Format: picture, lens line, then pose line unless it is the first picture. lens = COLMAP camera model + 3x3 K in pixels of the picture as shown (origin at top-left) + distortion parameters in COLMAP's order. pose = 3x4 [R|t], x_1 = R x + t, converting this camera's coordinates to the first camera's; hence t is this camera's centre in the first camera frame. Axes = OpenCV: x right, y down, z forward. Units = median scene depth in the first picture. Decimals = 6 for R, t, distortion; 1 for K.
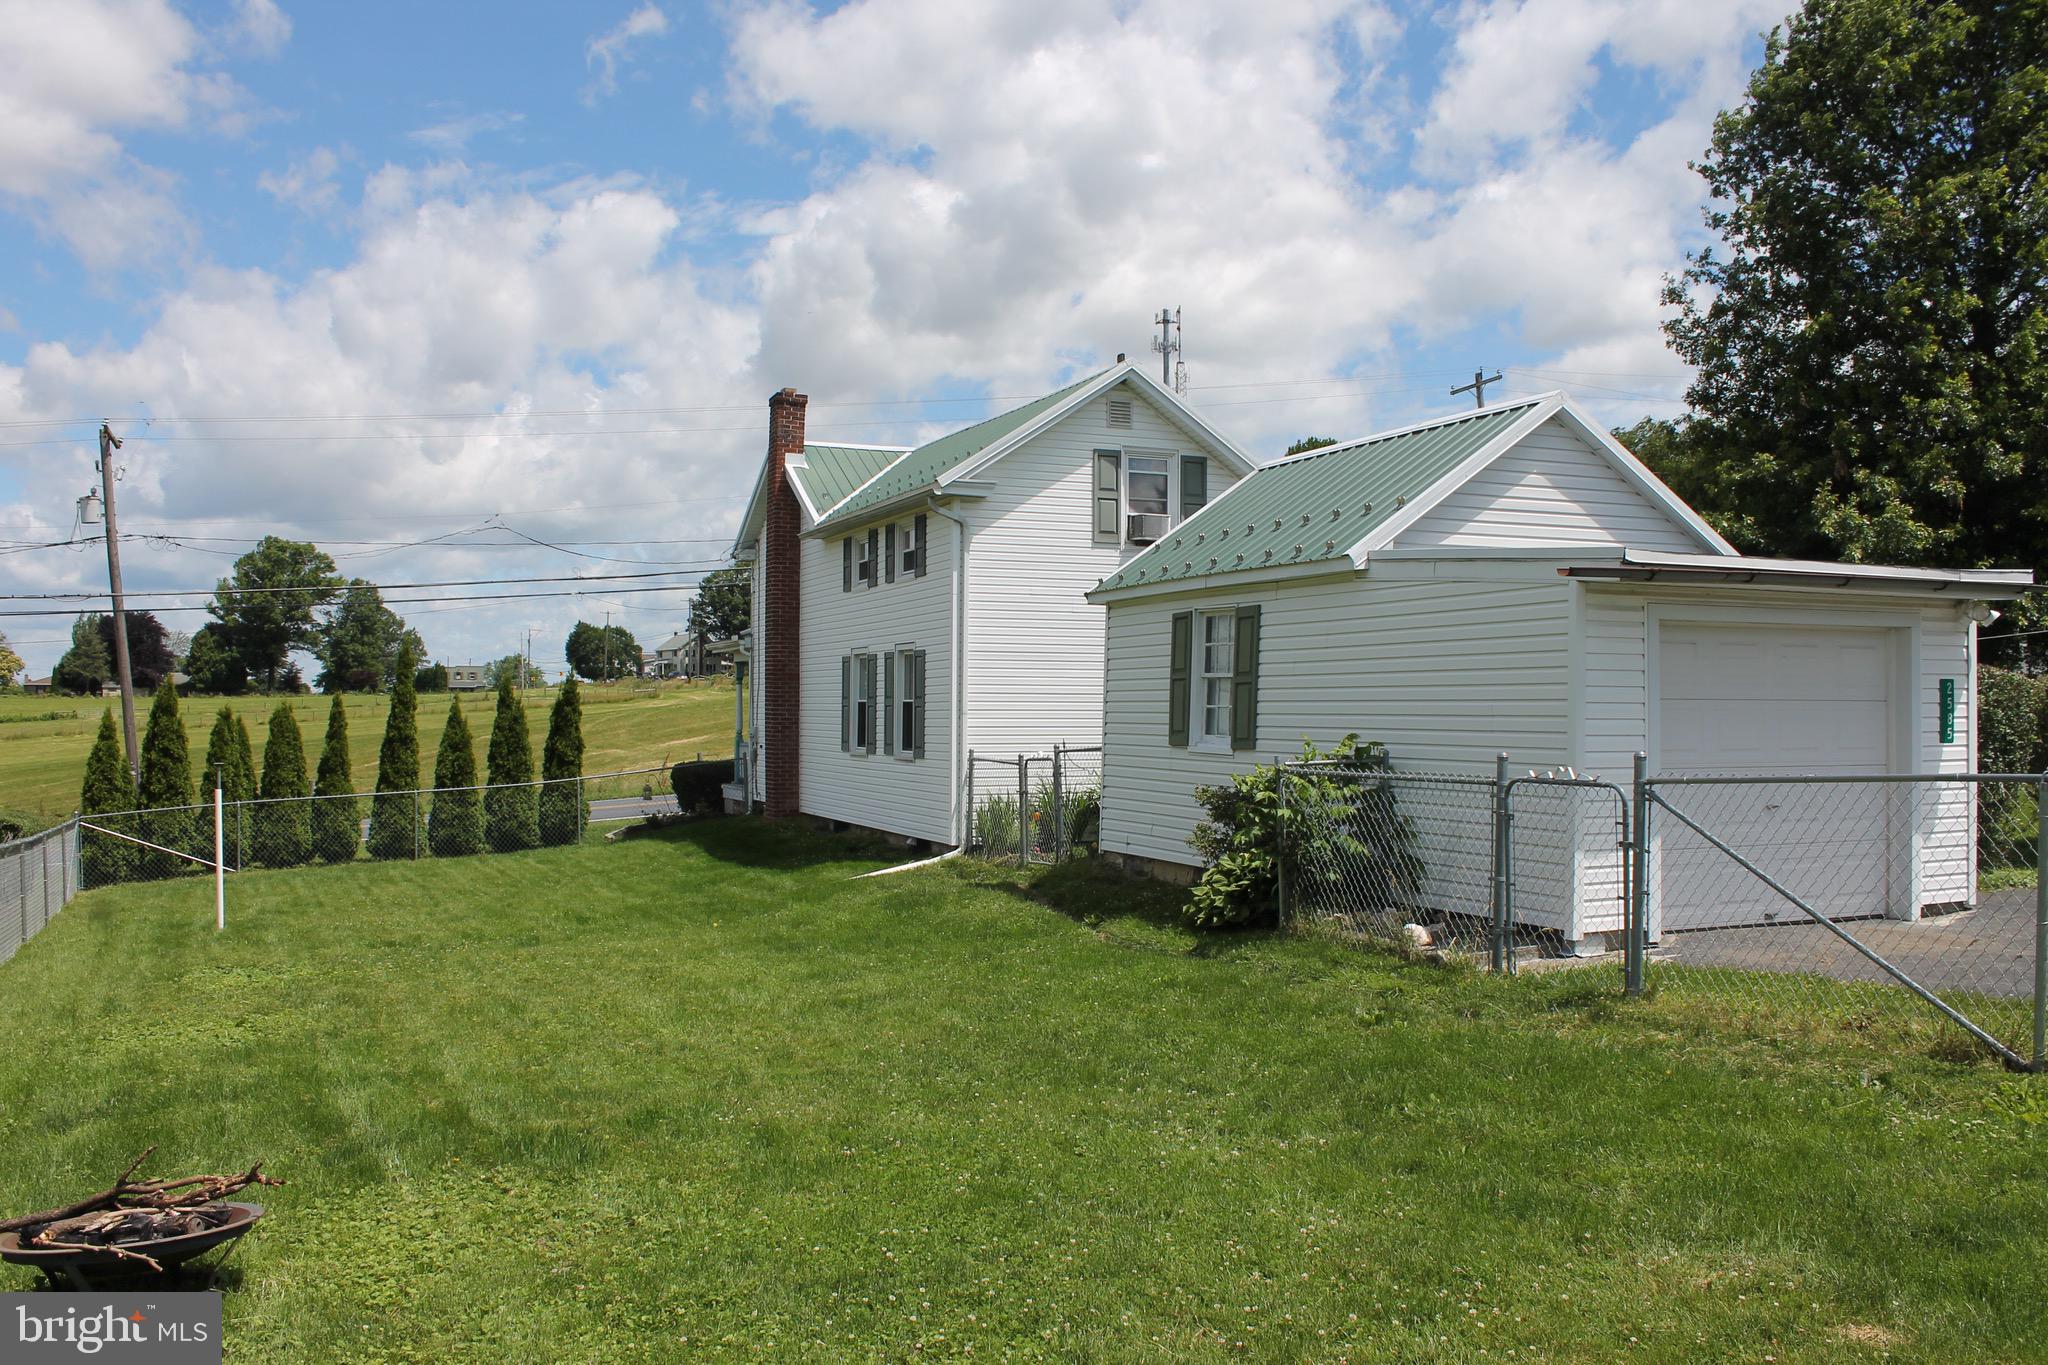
lens RADIAL K [[1722.3, 0, 1022.1], [0, 1722.3, 698.5], [0, 0, 1]] dist [-0.162387, 0.138726]
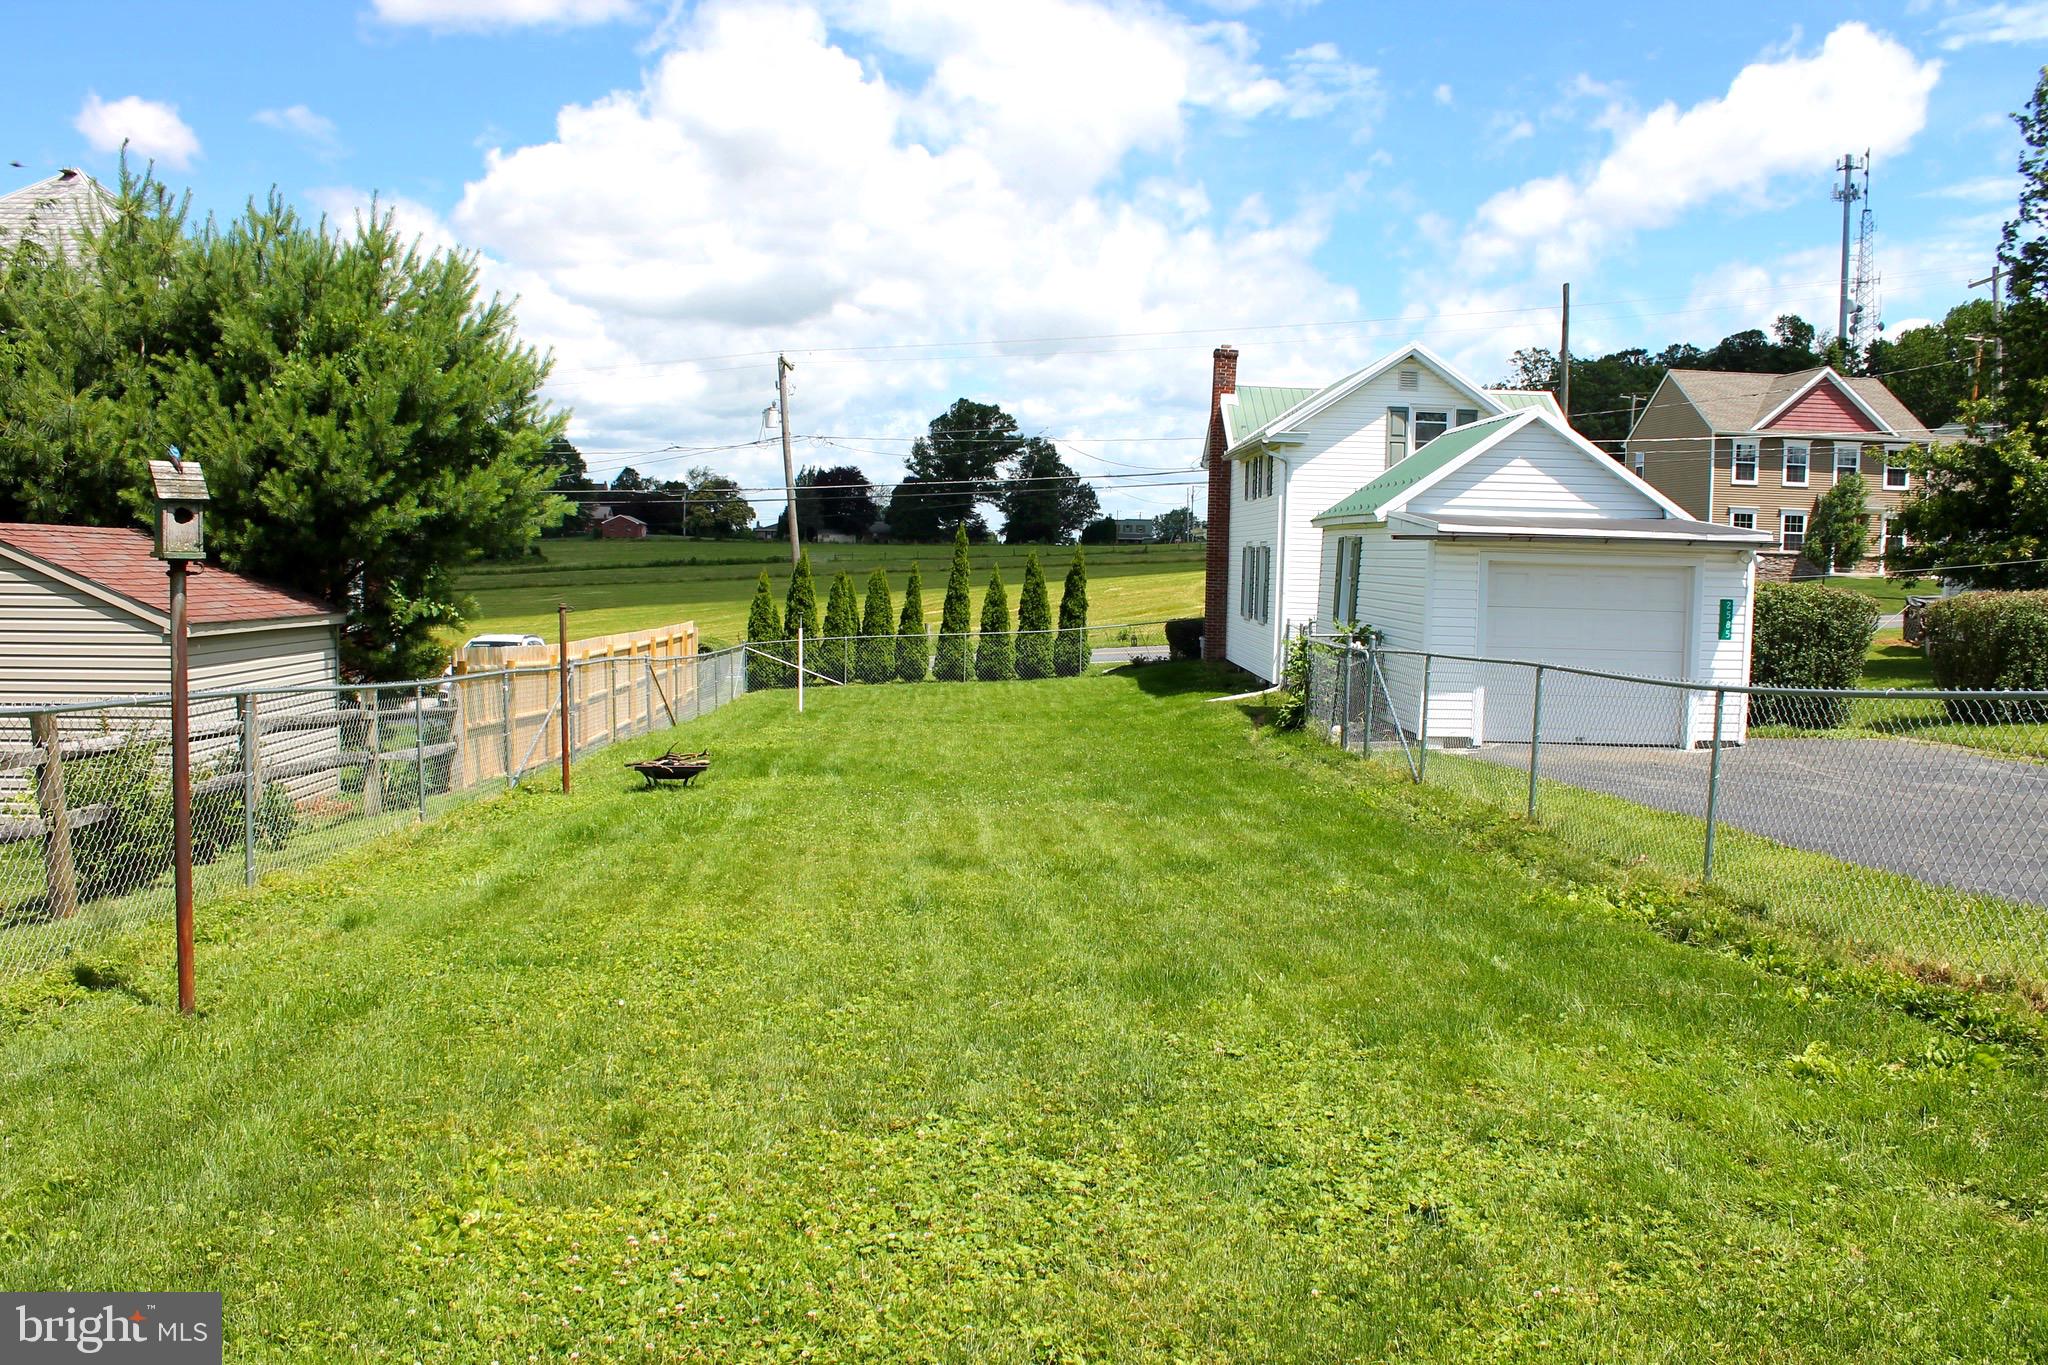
lens RADIAL K [[1722.3, 0, 1022.1], [0, 1722.3, 698.5], [0, 0, 1]] dist [-0.162387, 0.138726]
pose [[0.924024, 0.051987, -0.378782, 0.233809], [-0.019634, 0.995857, 0.088783, -0.020113], [0.381829, -0.074601, 0.921217, -0.312783]]
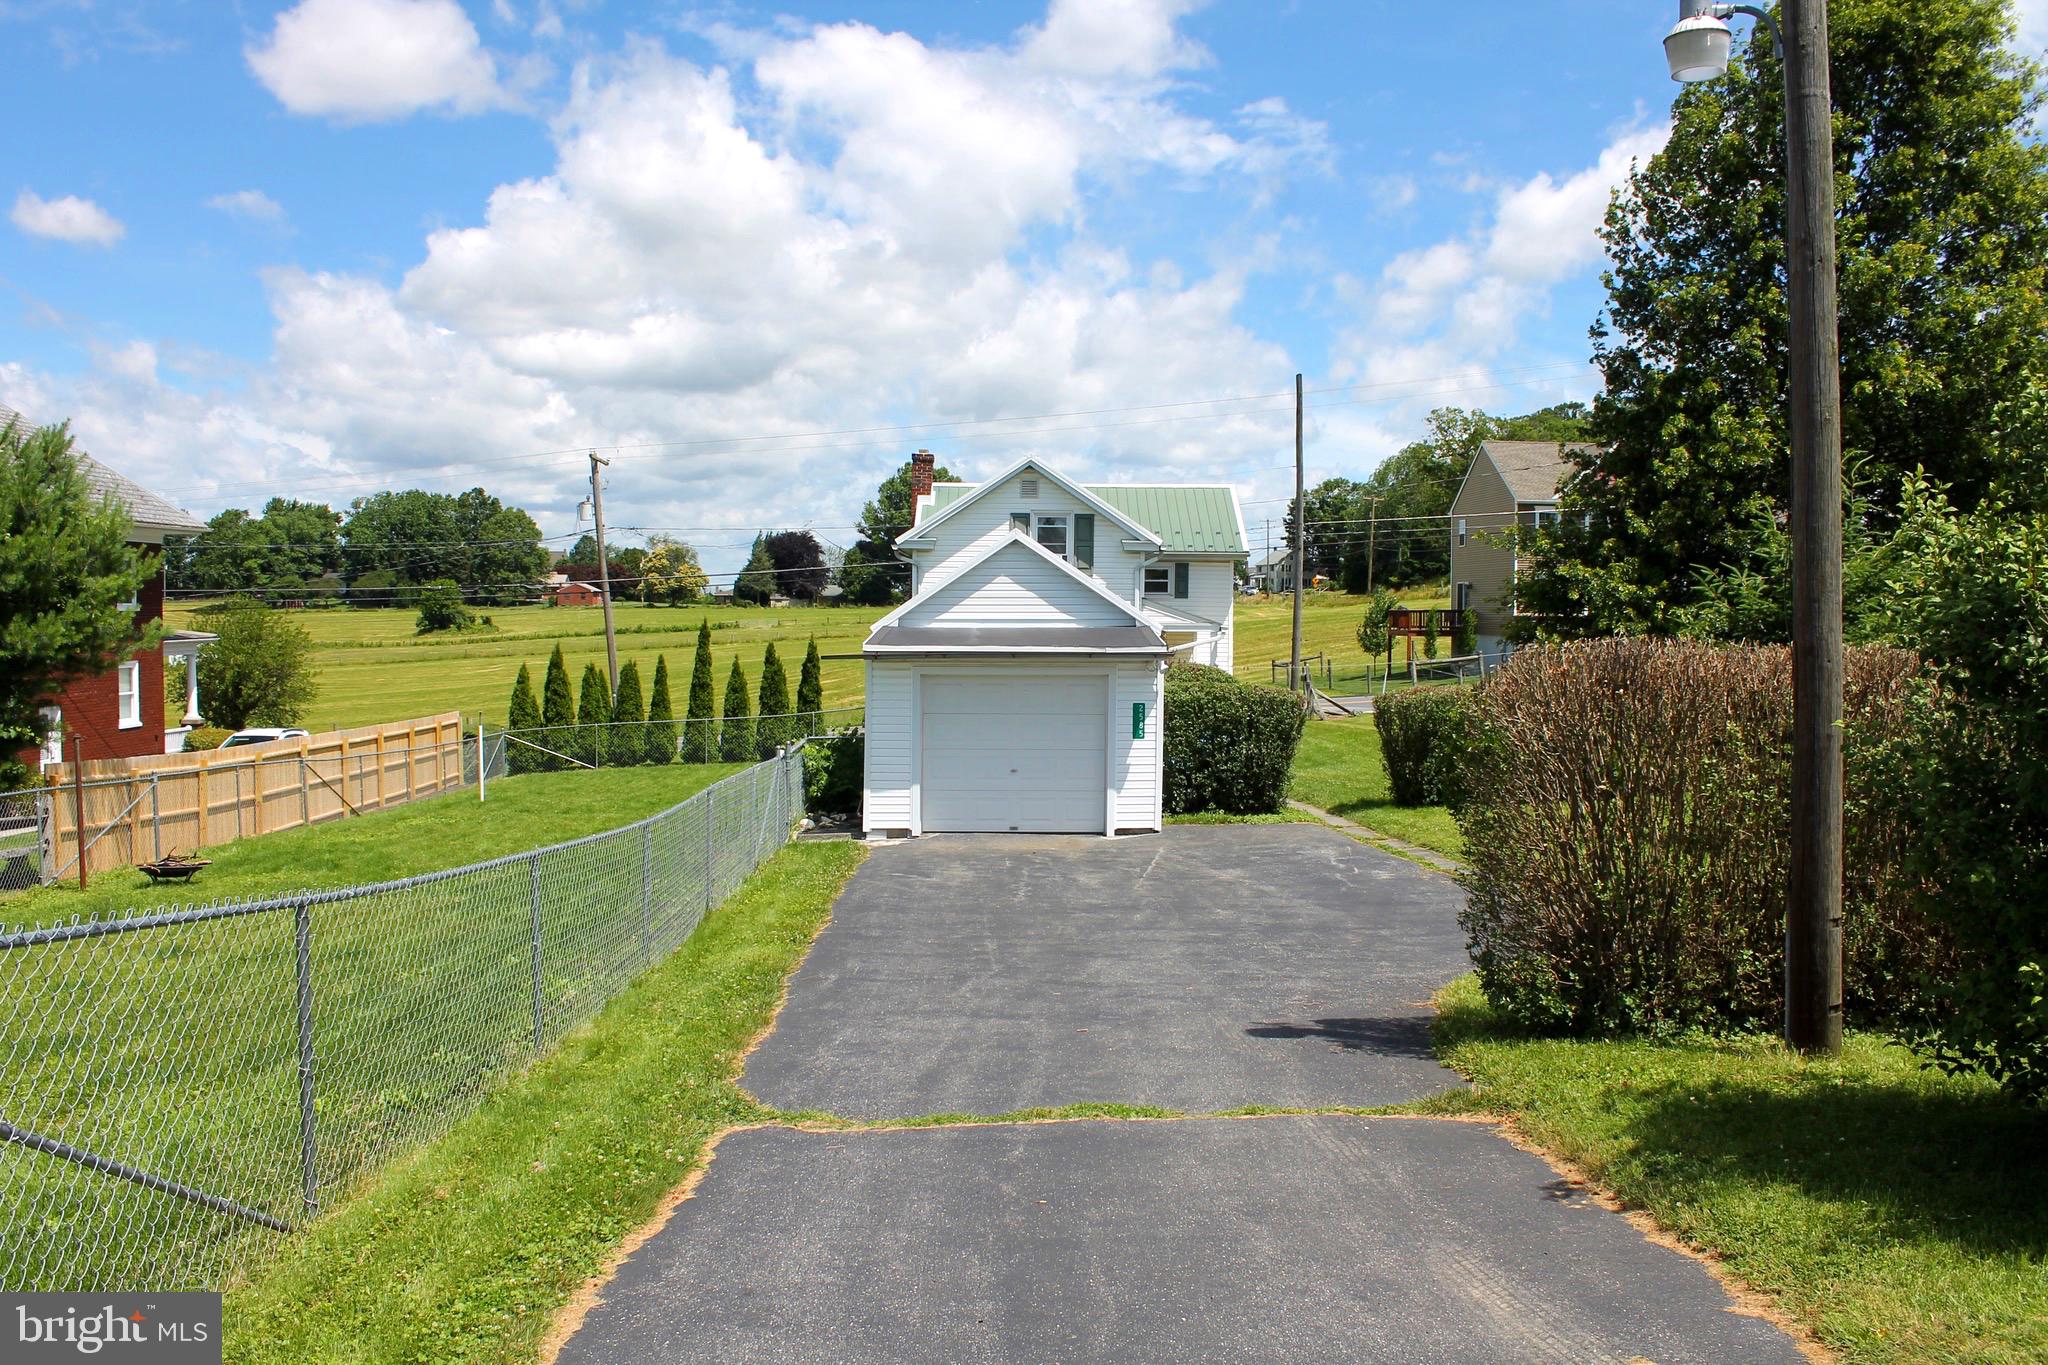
lens RADIAL K [[1708.4, 0, 1001.4], [0, 1708.4, 759.9], [0, 0, 1]] dist [-0.064197, -0.095452]
pose [[0.923573, 0.037188, -0.381614, 0.478160], [-0.002049, 0.995750, 0.092075, -0.051136], [0.383416, -0.084256, 0.919724, -0.318898]]
